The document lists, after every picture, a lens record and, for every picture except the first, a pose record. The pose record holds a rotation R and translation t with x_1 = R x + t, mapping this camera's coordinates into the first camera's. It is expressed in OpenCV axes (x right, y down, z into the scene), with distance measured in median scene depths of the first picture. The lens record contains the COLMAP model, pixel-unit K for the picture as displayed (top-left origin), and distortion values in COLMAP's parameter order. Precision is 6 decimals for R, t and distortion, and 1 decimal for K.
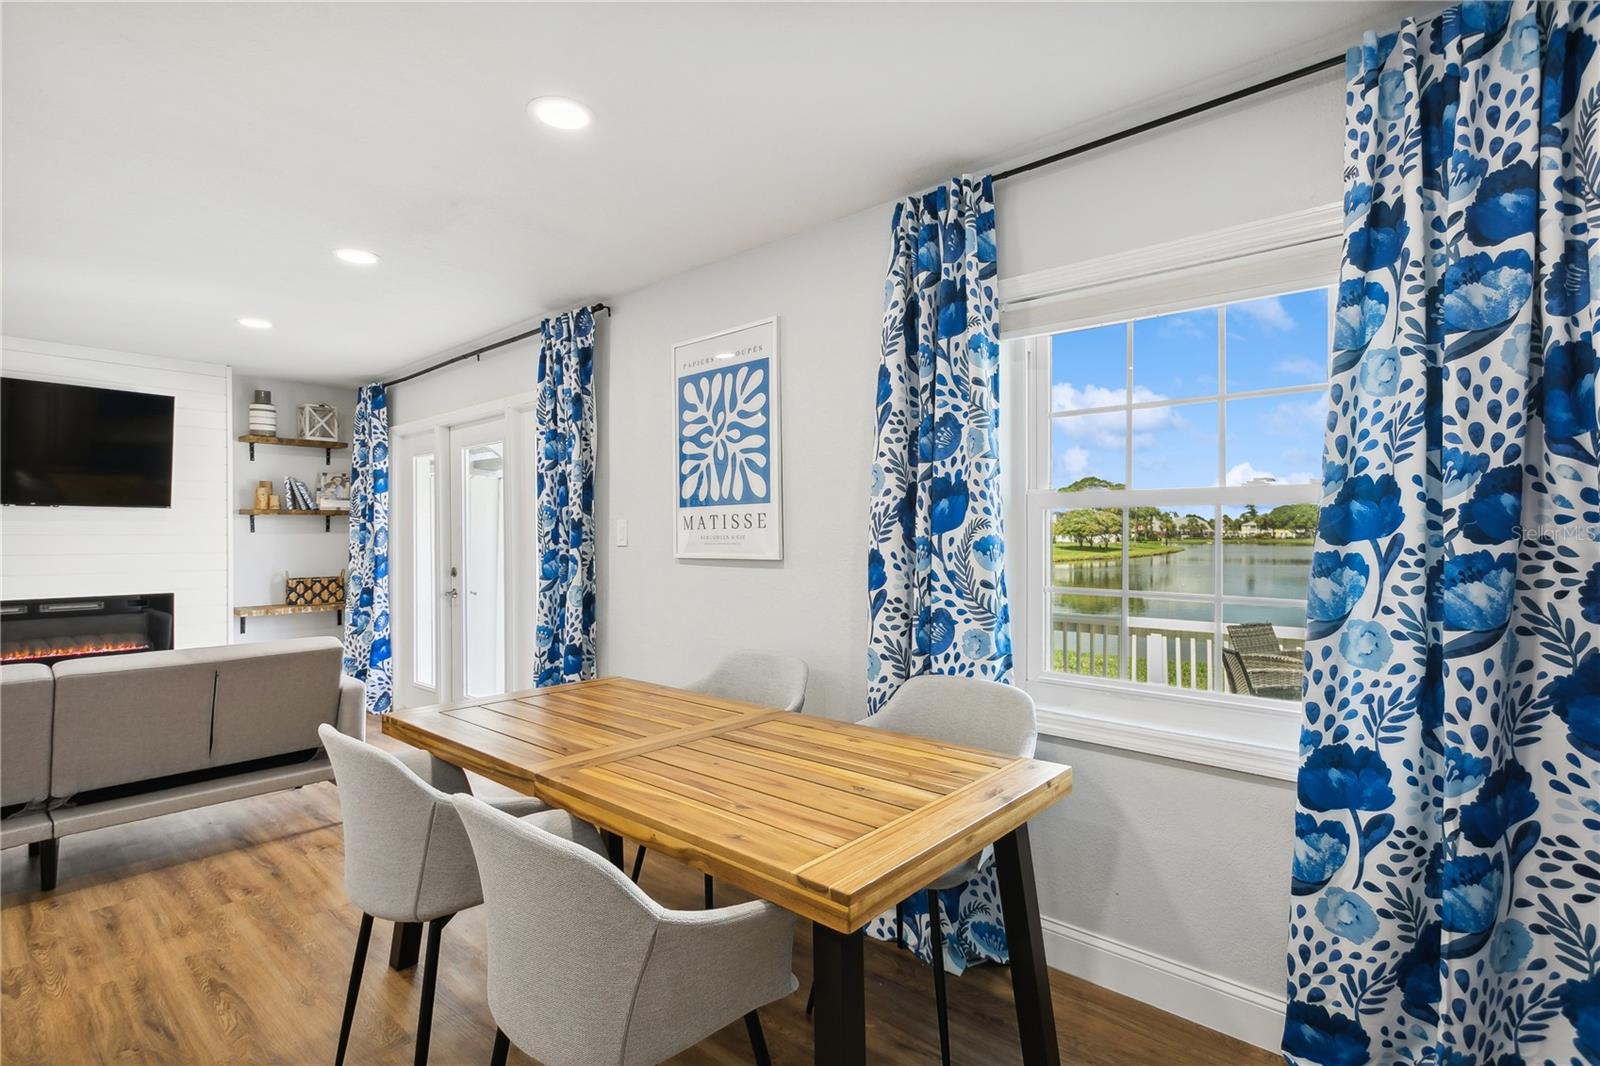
lens RADIAL K [[755.0, 0, 802.8], [0, 755.0, 543.0], [0, 0, 1]] dist [0.001741, 0.000202]
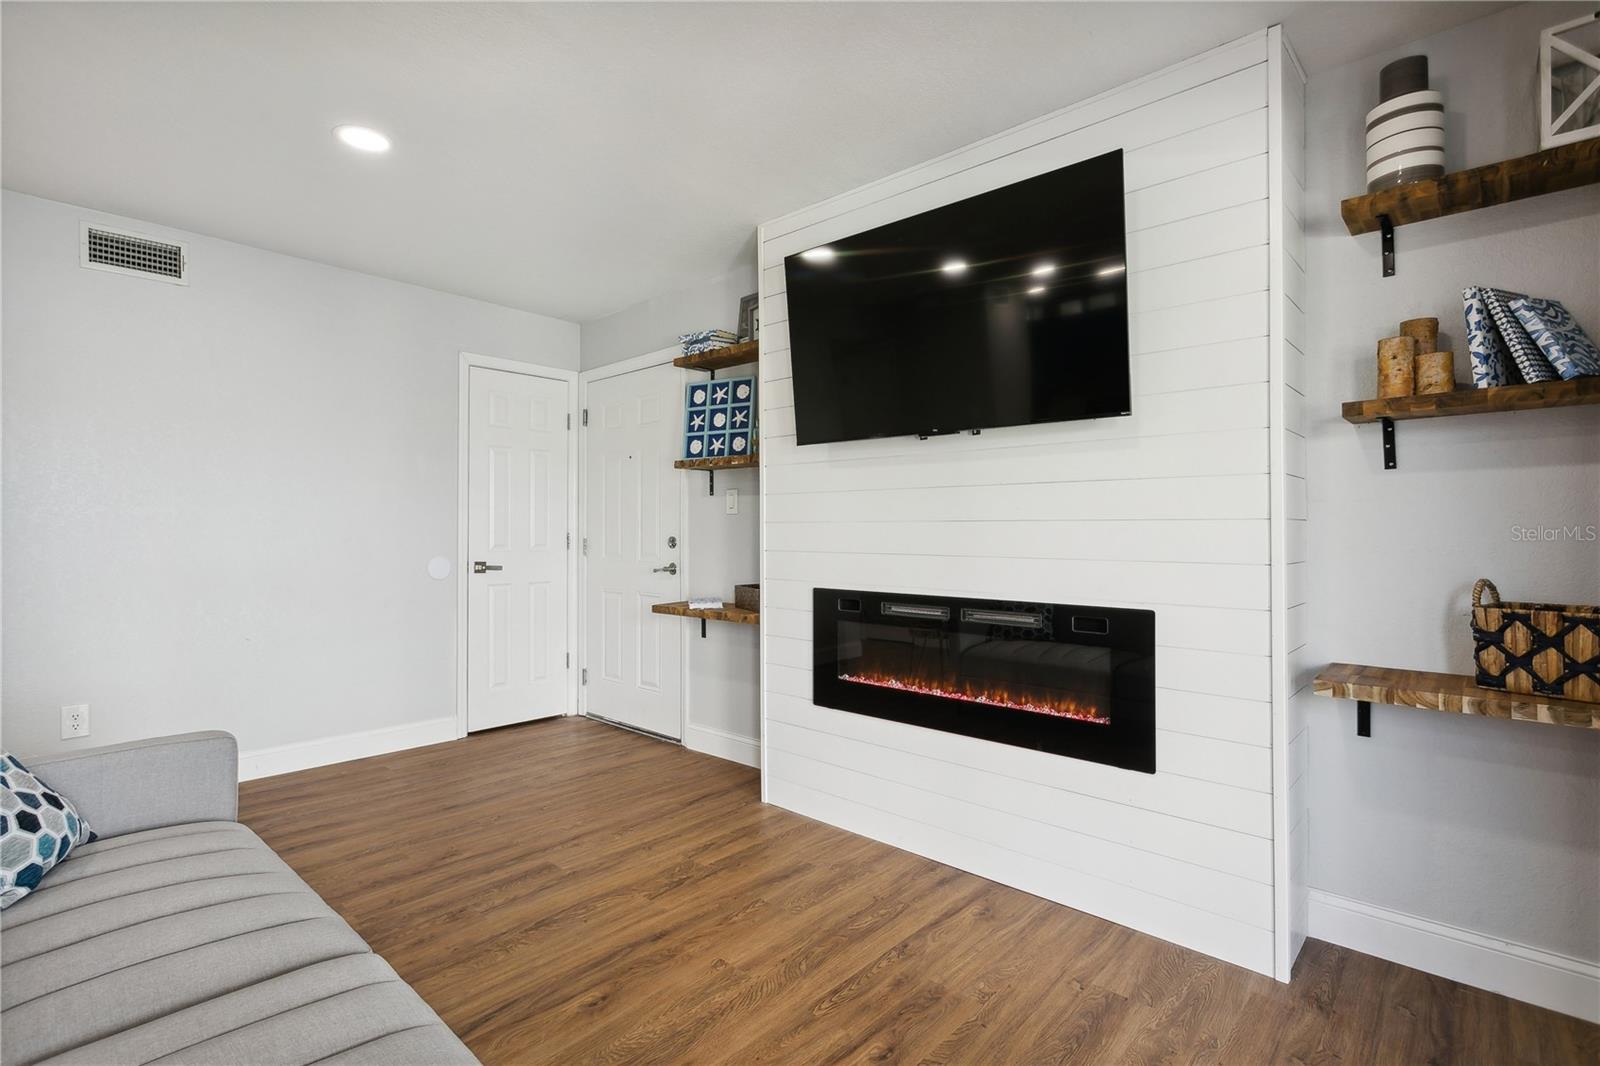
lens RADIAL K [[761.1, 0, 797.5], [0, 761.1, 526.2], [0, 0, 1]] dist [0.002628, 0.000134]
pose [[-0.021703, -0.005464, -0.999750, -0.780148], [-0.012027, 0.999914, -0.005204, 0.043660], [0.999692, 0.011911, -0.021767, 1.606415]]
